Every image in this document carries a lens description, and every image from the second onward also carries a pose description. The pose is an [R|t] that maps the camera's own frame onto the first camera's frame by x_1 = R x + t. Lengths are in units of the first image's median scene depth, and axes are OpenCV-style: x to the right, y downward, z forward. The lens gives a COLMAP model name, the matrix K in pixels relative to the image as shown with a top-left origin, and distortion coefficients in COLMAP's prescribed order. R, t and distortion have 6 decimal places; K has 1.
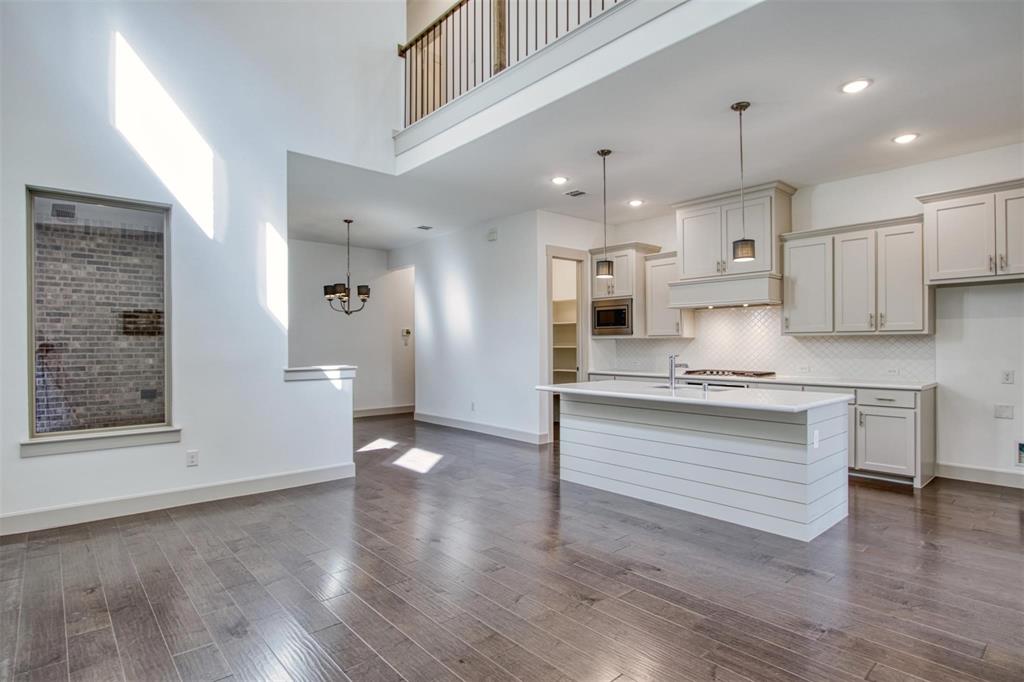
lens RADIAL K [[545.1, 0, 512.0], [0, 545.1, 341.0], [0, 0, 1]] dist [-0.000098, 0.000476]
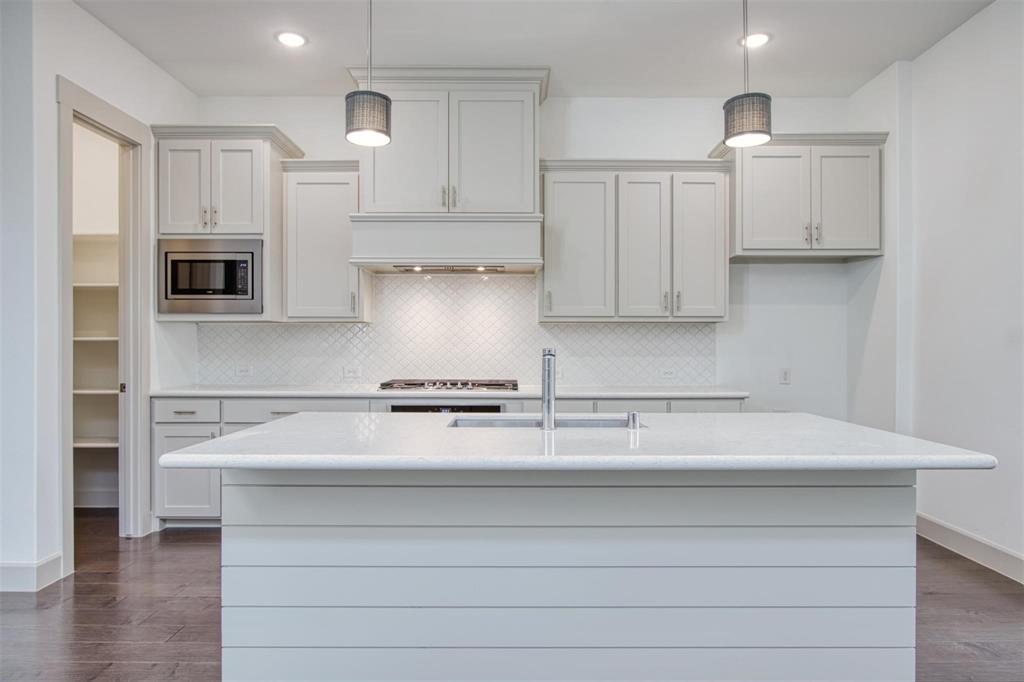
lens RADIAL K [[648.5, 0, 516.0], [0, 648.5, 347.7], [0, 0, 1]] dist [-0.016815, 0.003216]
pose [[0.655651, 0.007846, 0.755023, -0.083061], [-0.007671, 0.999964, -0.003730, 0.023713], [-0.755025, -0.003346, 0.655688, 0.538160]]
